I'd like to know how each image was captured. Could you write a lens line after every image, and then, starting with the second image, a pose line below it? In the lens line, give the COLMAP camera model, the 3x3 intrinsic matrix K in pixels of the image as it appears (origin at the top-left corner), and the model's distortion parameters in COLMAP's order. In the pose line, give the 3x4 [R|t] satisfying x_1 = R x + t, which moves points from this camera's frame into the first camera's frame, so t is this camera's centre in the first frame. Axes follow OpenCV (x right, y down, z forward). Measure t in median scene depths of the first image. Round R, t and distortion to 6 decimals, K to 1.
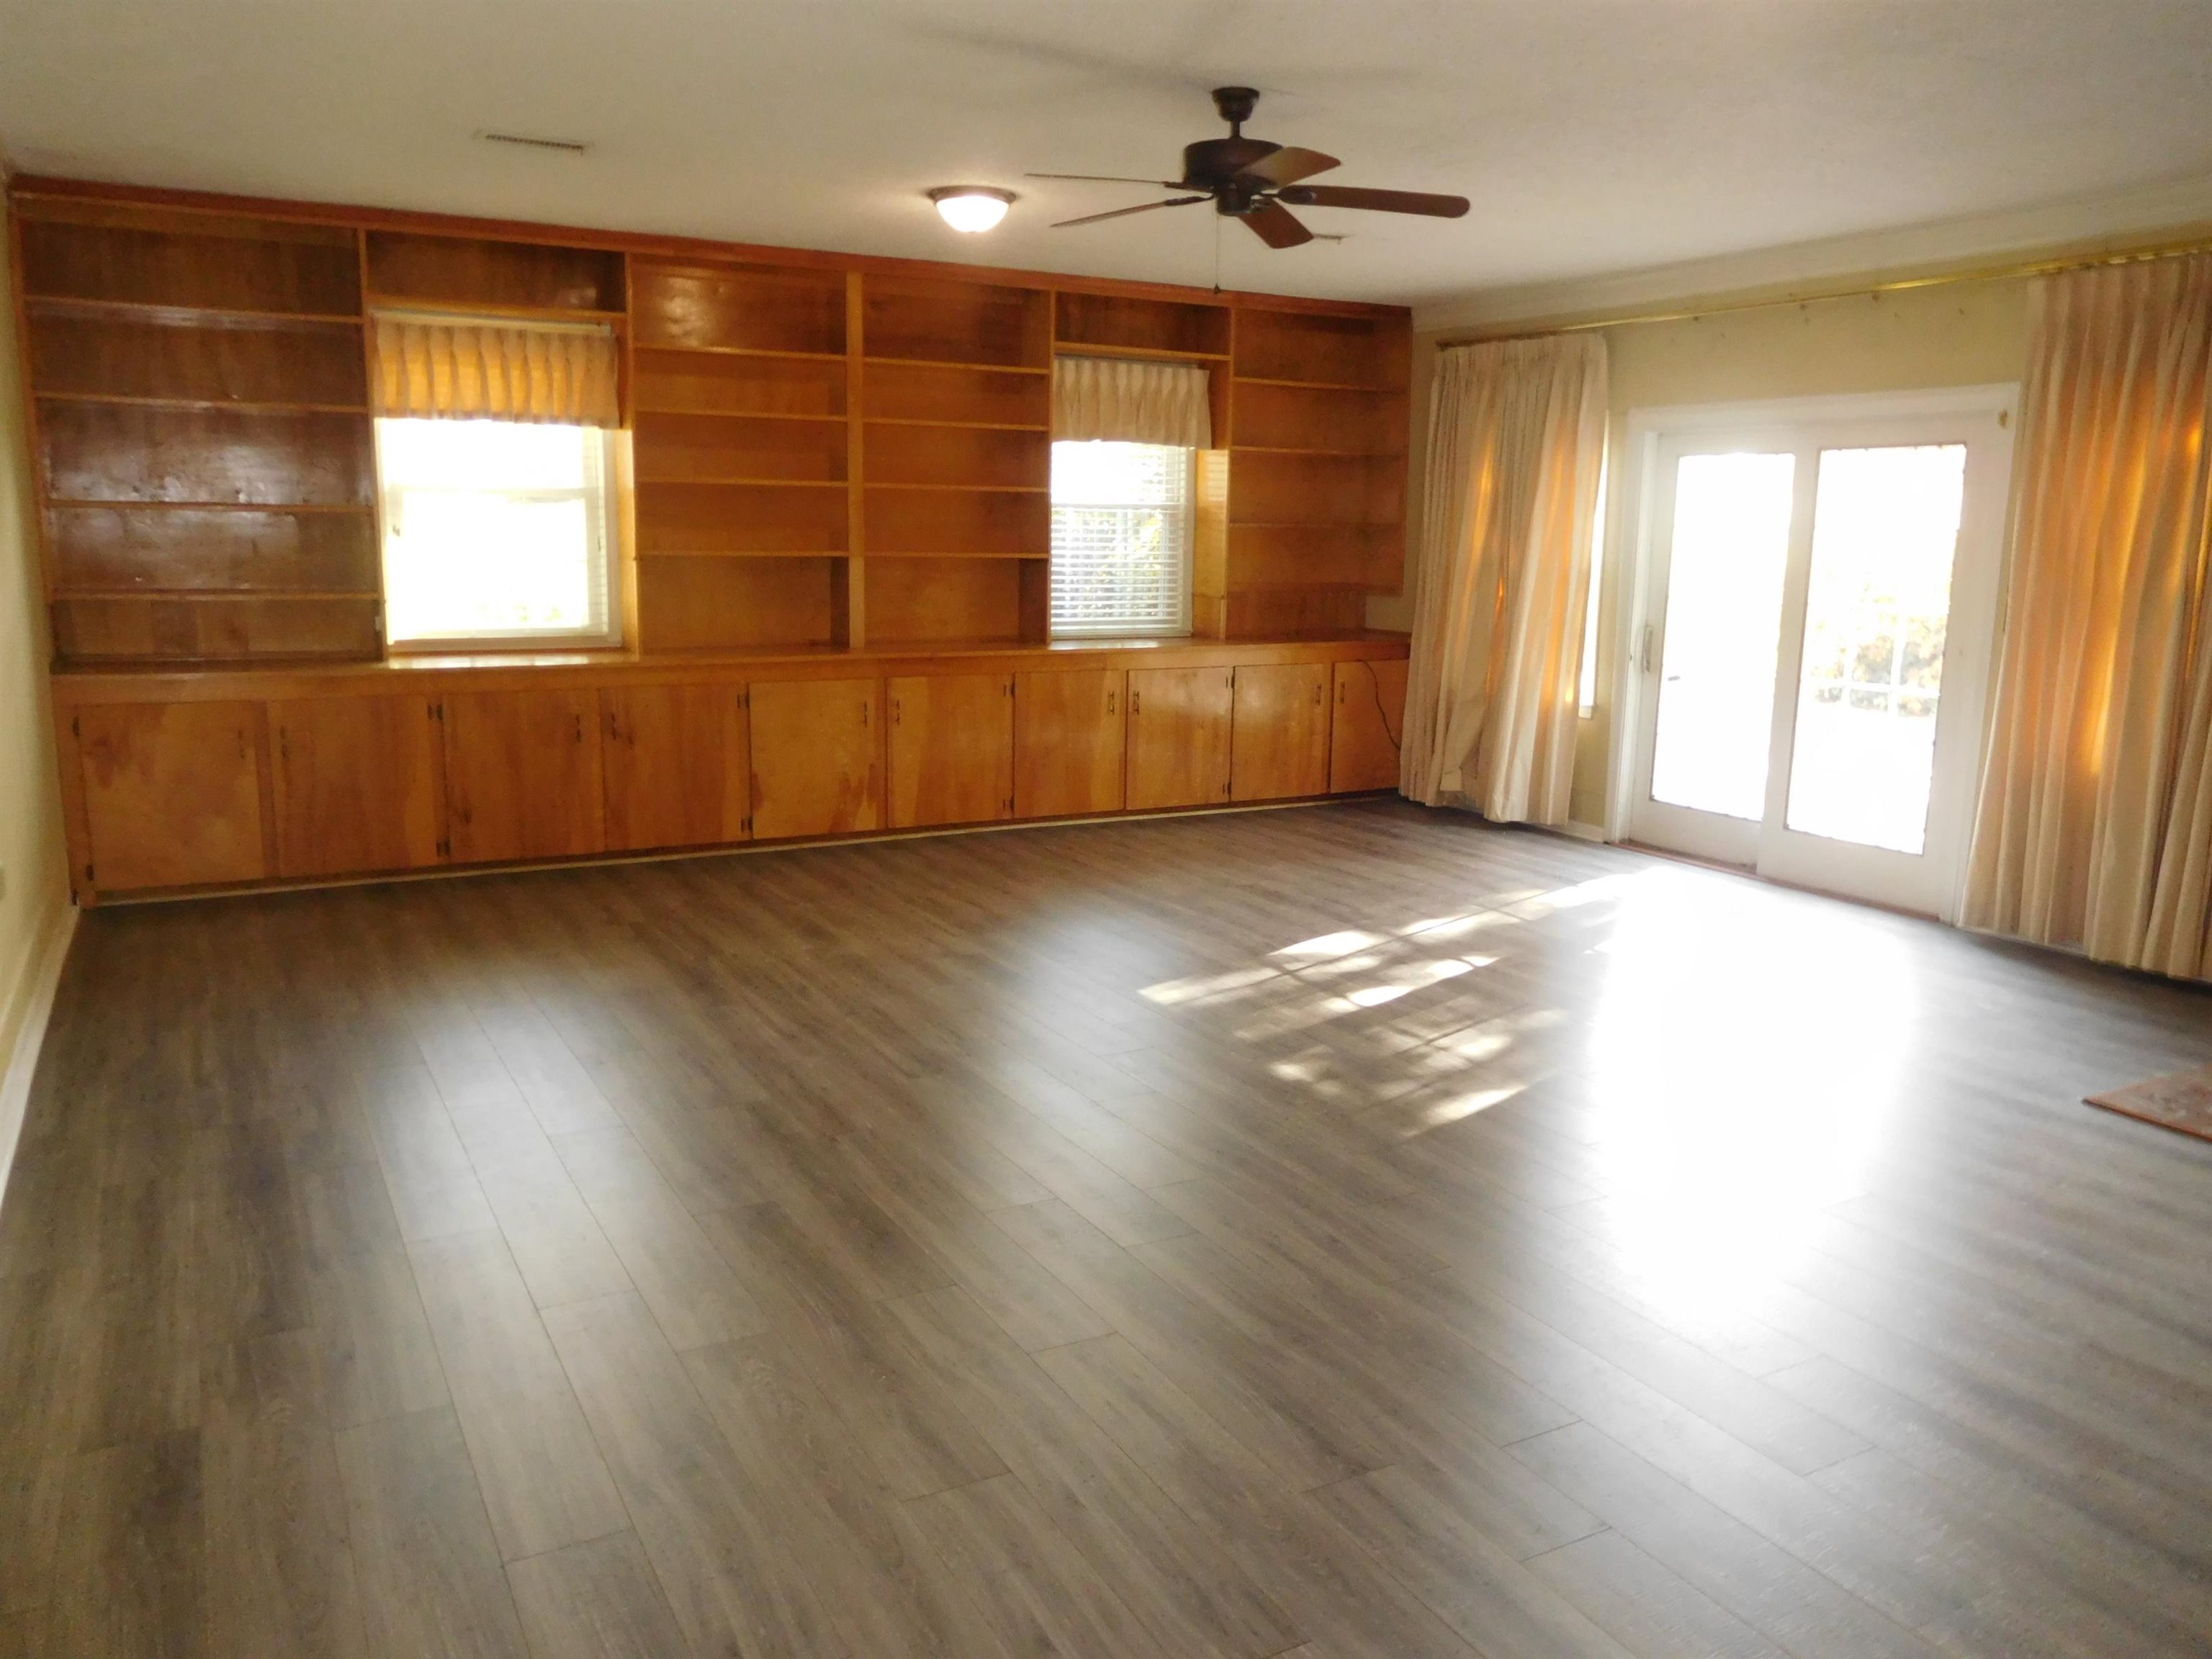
lens RADIAL K [[1633.7, 0, 1095.5], [0, 1633.7, 828.9], [0, 0, 1]] dist [-0.003709, -0.040390]
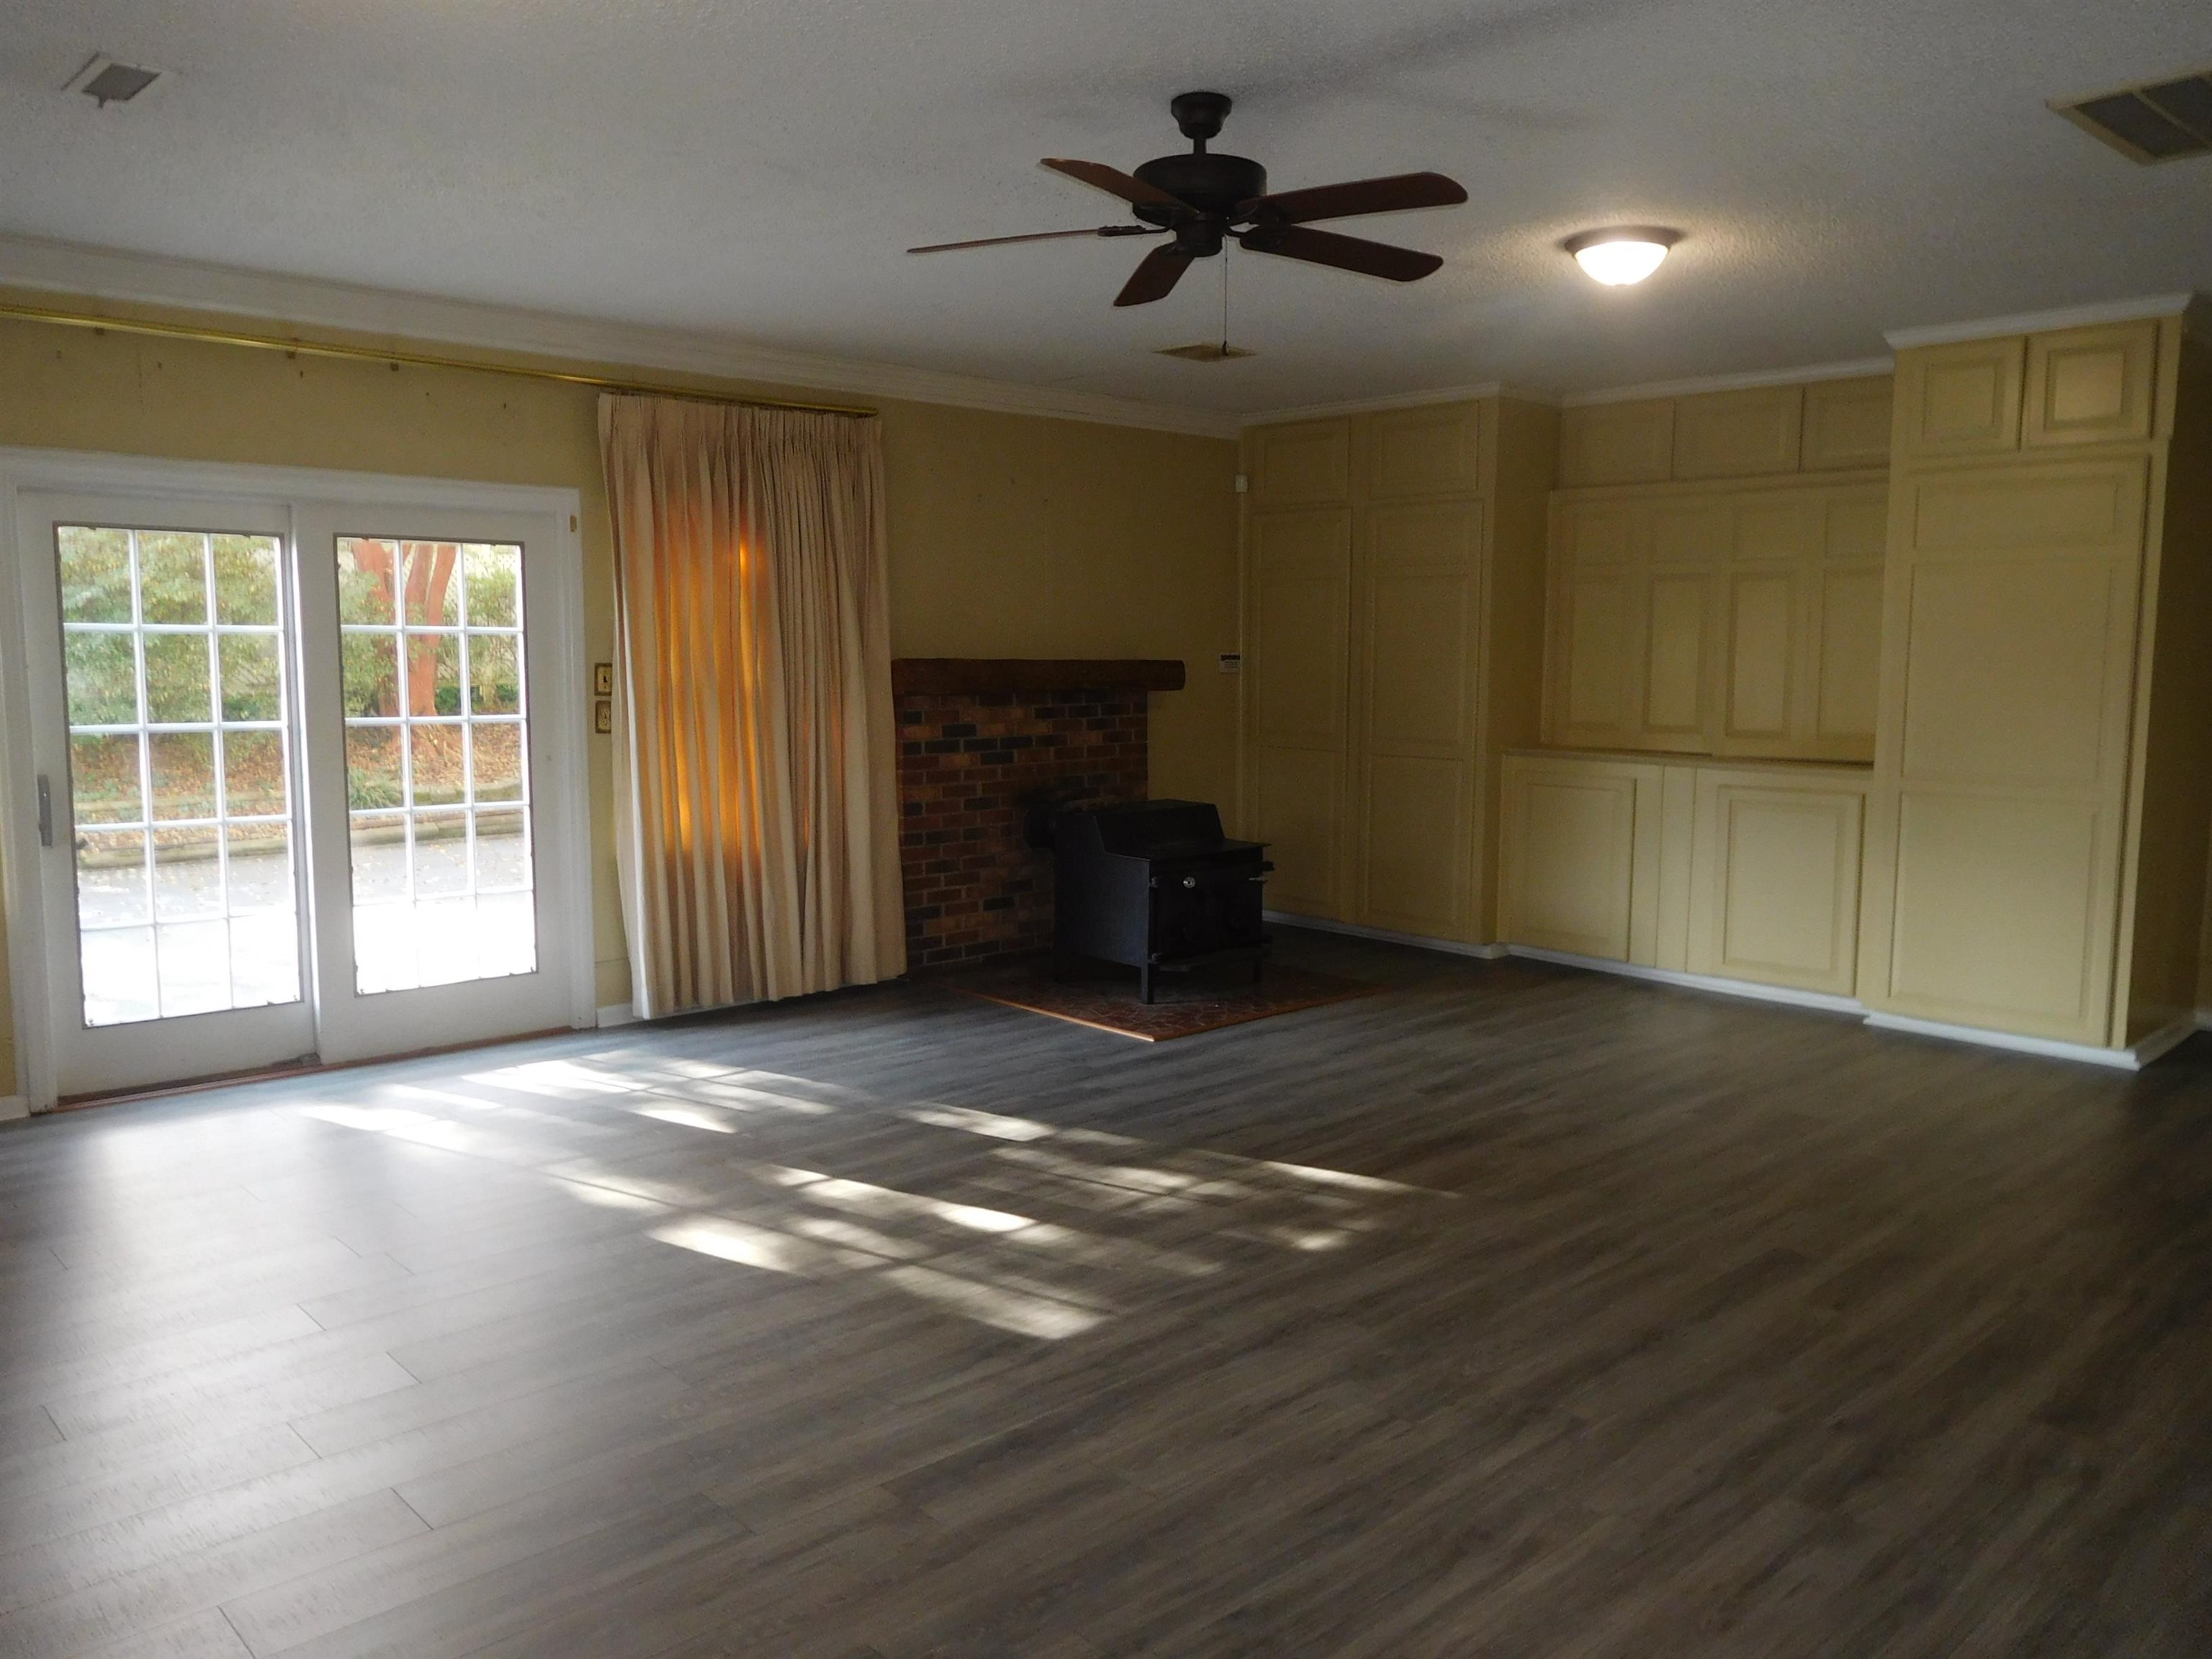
lens RADIAL K [[1601.2, 0, 1103.8], [0, 1601.2, 868.5], [0, 0, 1]] dist [-0.003985, -0.000539]
pose [[-0.239289, -0.150516, 0.959211, -0.588535], [0.163767, 0.967501, 0.192671, -0.213689], [-0.957038, 0.203191, -0.206863, 1.088206]]
